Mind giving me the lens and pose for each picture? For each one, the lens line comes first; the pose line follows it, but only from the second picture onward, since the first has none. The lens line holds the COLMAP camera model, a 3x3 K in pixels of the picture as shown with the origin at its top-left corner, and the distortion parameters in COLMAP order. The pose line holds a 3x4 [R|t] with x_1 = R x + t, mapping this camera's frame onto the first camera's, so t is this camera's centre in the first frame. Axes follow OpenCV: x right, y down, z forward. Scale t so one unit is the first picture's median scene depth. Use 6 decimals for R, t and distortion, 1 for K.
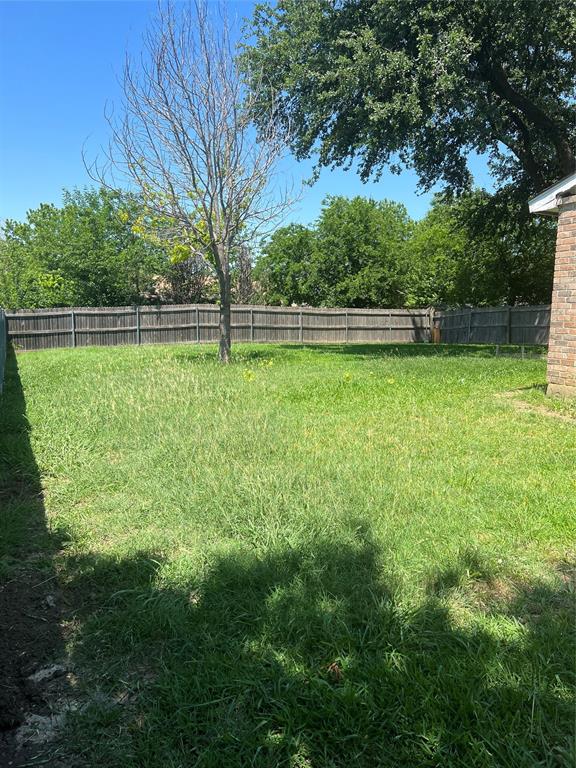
lens RADIAL K [[591.4, 0, 290.6], [0, 591.4, 380.9], [0, 0, 1]] dist [0.056401, -0.078734]
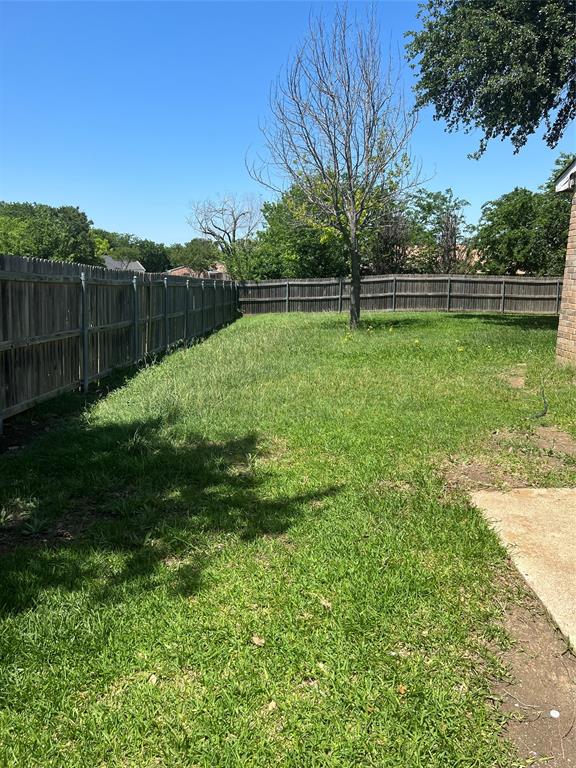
lens RADIAL K [[591.4, 0, 290.6], [0, 591.4, 380.9], [0, 0, 1]] dist [0.056401, -0.078734]
pose [[0.897988, 0.070412, -0.434349, 0.158049], [-0.046668, 0.996787, 0.065106, 0.001133], [0.437538, -0.038194, 0.898389, -0.057485]]
